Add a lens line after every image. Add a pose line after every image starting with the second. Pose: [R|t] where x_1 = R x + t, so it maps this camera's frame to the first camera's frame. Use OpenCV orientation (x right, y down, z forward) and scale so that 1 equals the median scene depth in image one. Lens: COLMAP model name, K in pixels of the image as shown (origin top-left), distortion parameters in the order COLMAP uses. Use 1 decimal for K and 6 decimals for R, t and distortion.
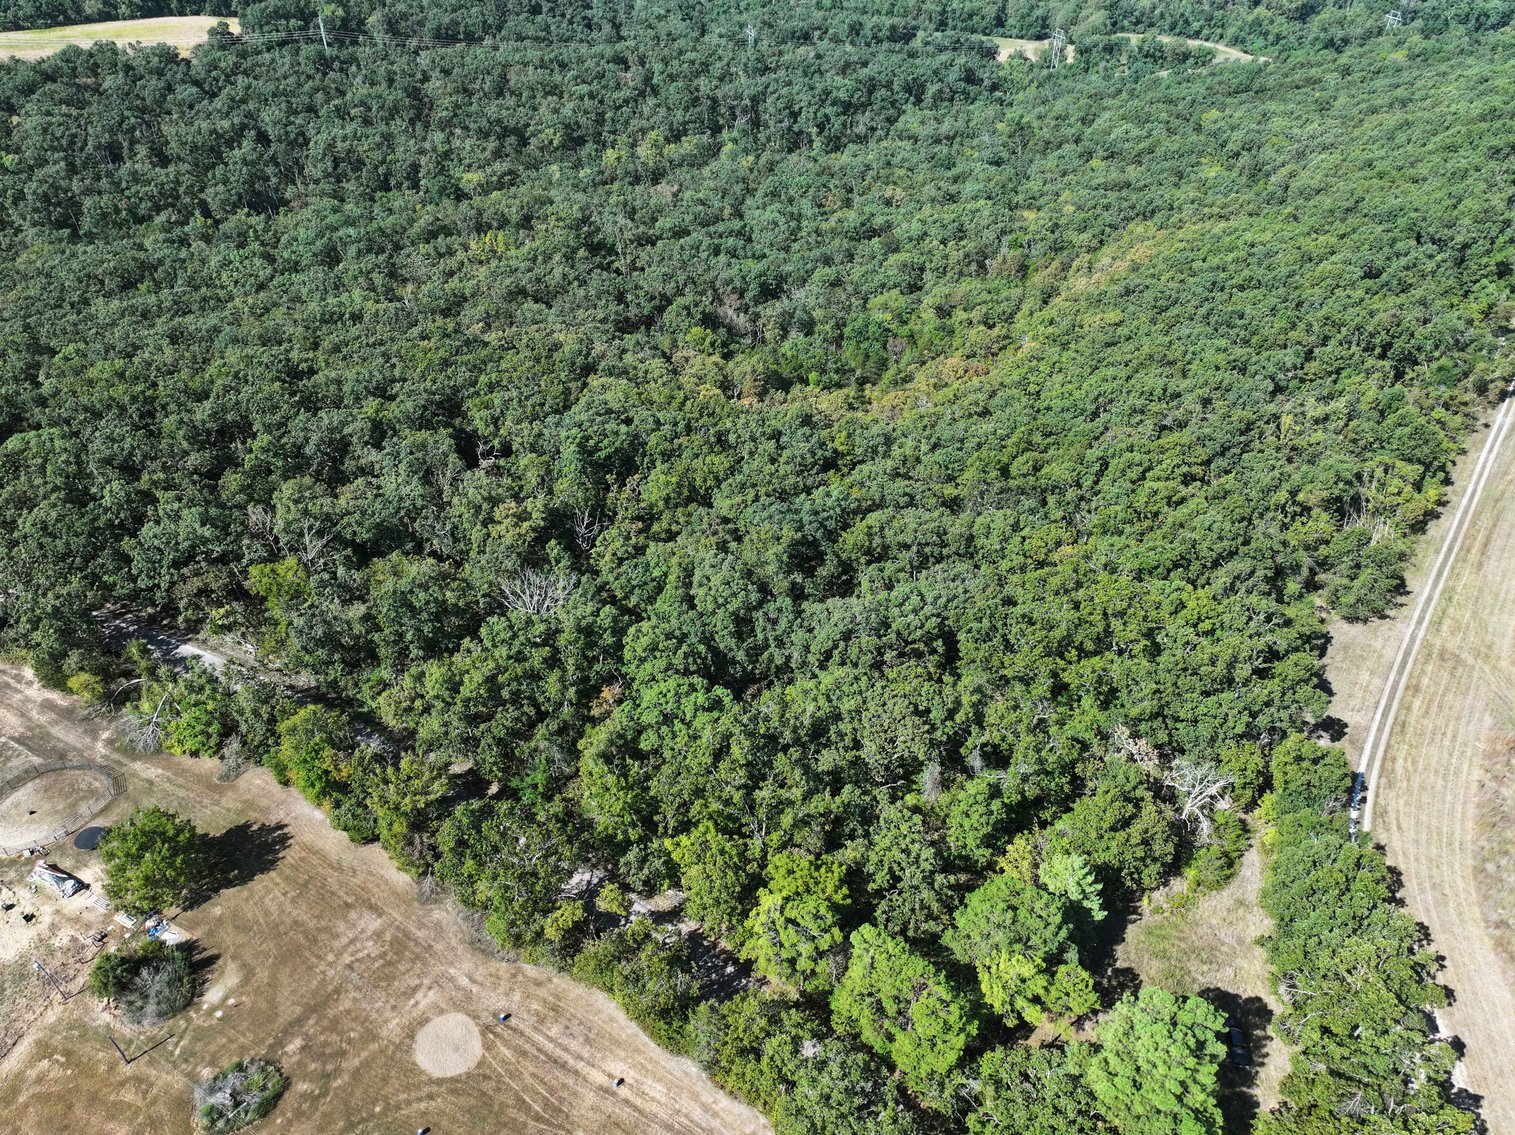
lens RADIAL K [[1073.9, 0, 757.5], [0, 1073.9, 567.5], [0, 0, 1]] dist [-0.006315, 0.022520]
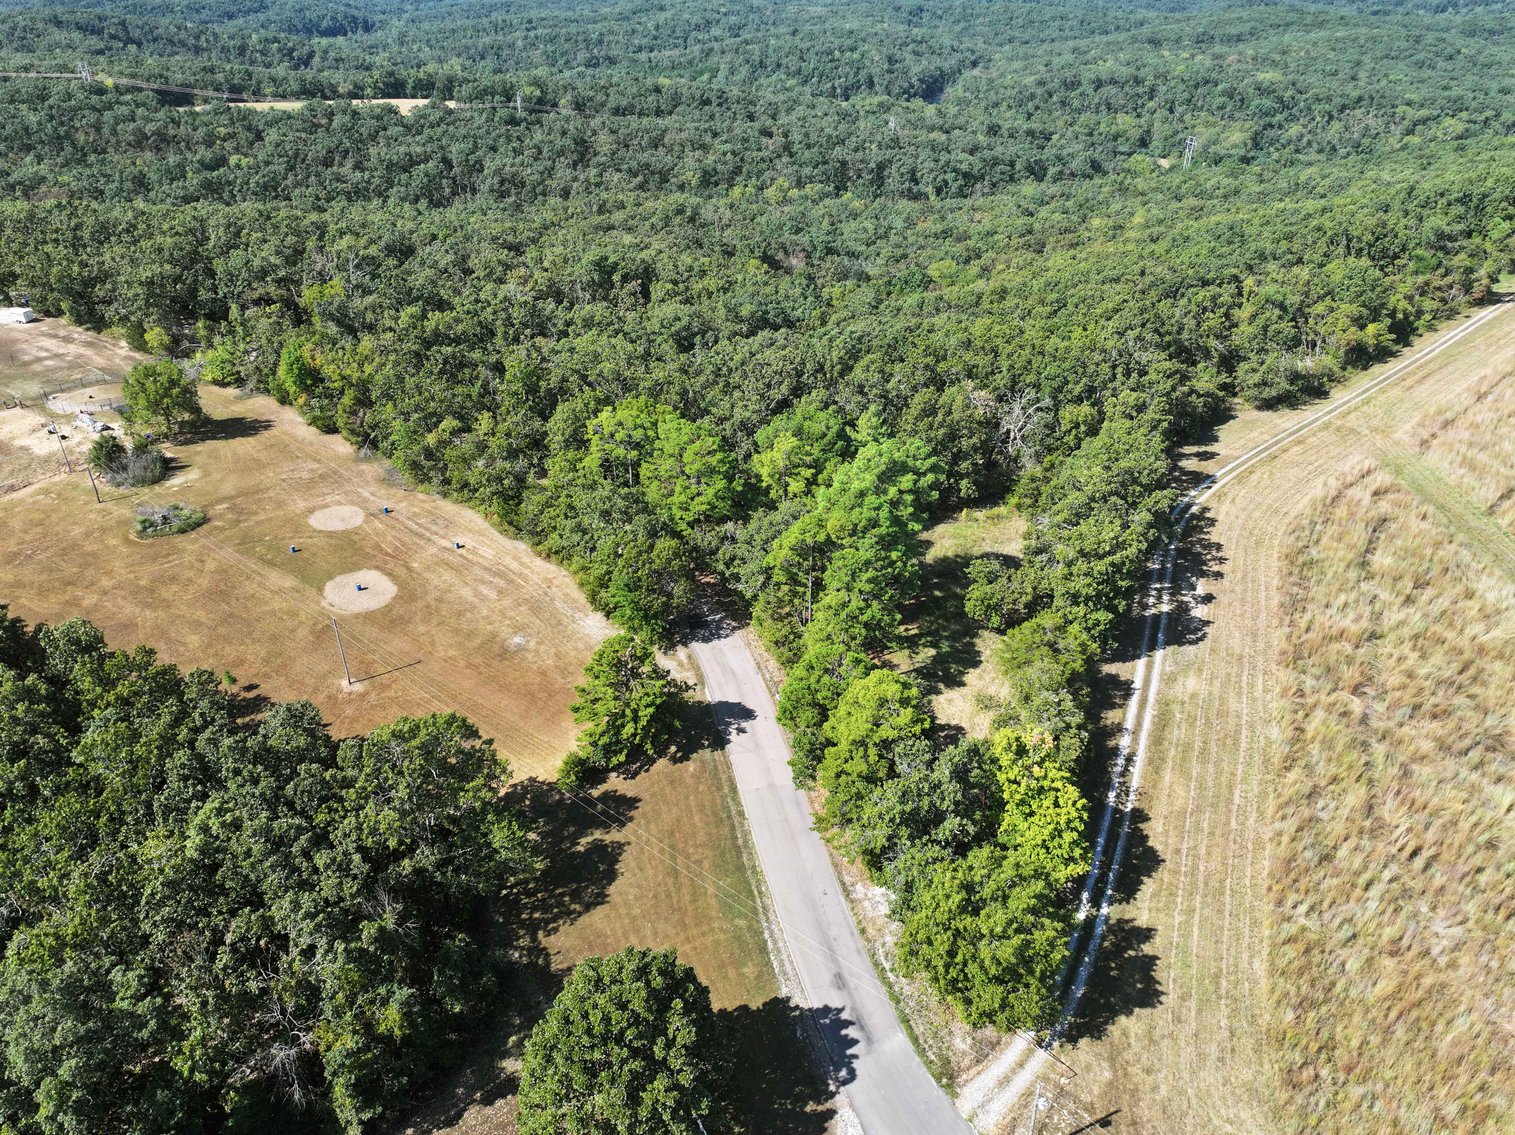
lens RADIAL K [[1073.9, 0, 757.5], [0, 1073.9, 567.5], [0, 0, 1]] dist [-0.006315, 0.022520]
pose [[0.983127, 0.093300, -0.157343, 0.088559], [-0.116132, 0.982917, -0.142785, 0.146290], [0.141333, 0.158648, 0.977167, -0.025470]]
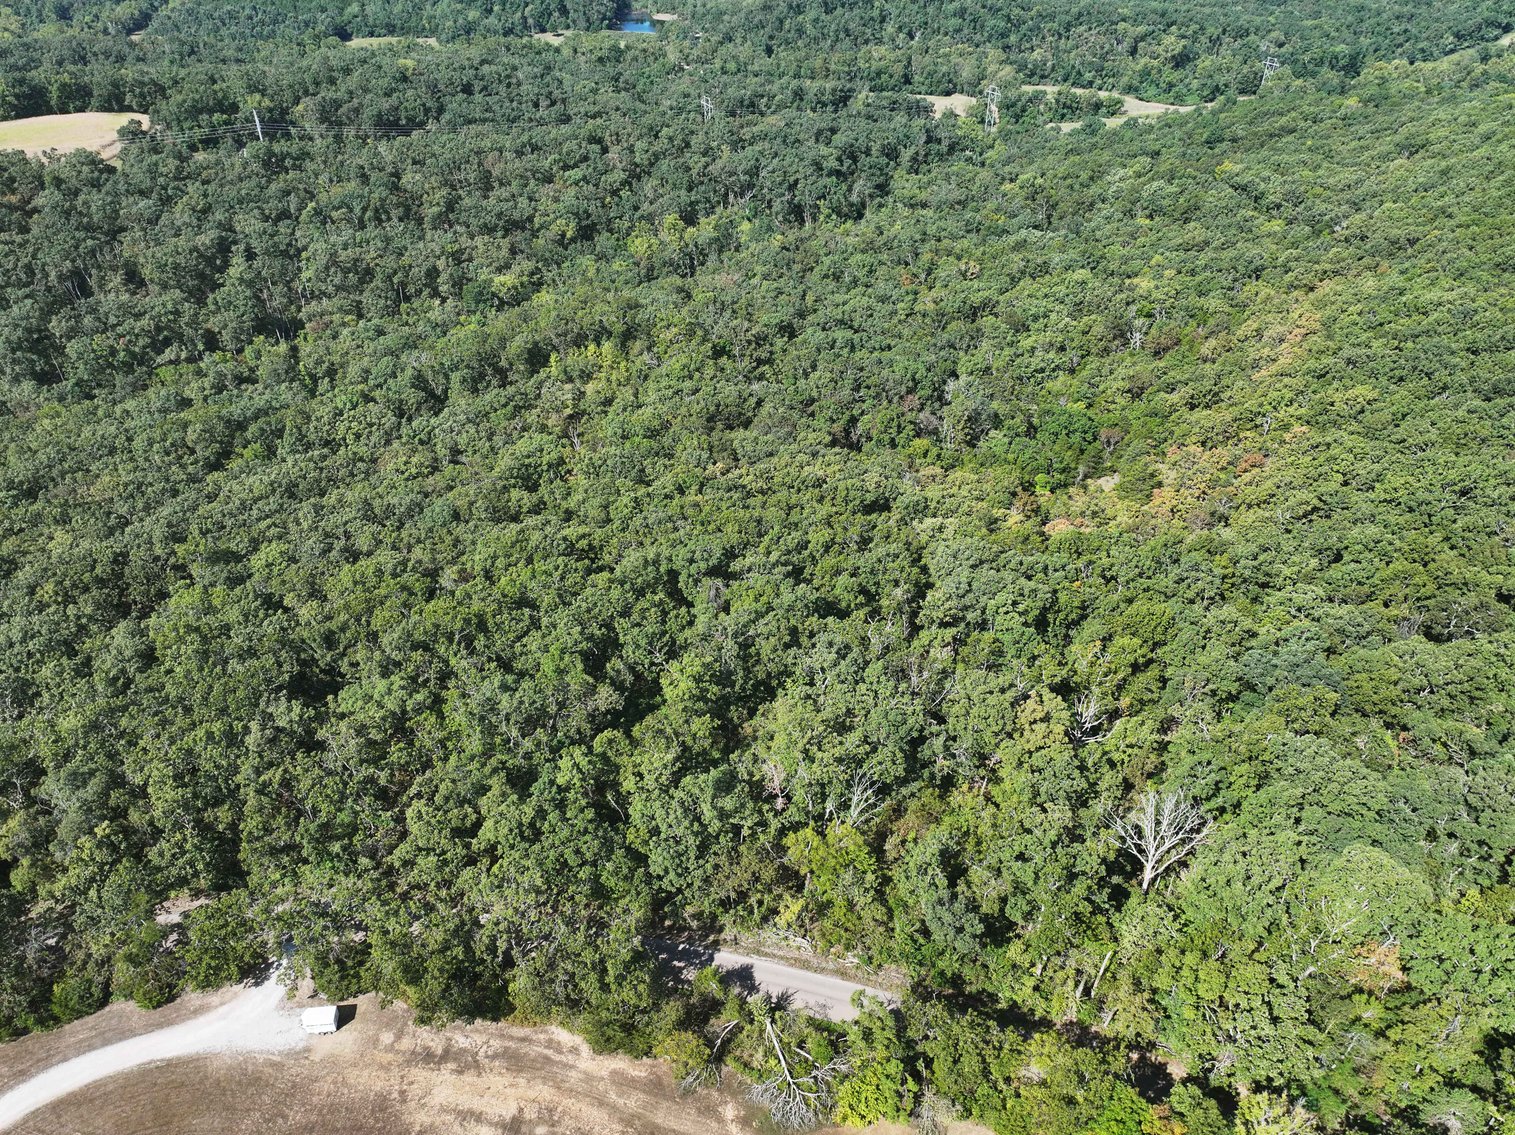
lens RADIAL K [[1073.9, 0, 757.5], [0, 1073.9, 567.5], [0, 0, 1]] dist [-0.006315, 0.022520]
pose [[0.978913, -0.116409, 0.167864, -0.209213], [0.122776, 0.992039, -0.028026, -0.062296], [-0.163265, 0.048045, 0.985412, 0.073178]]
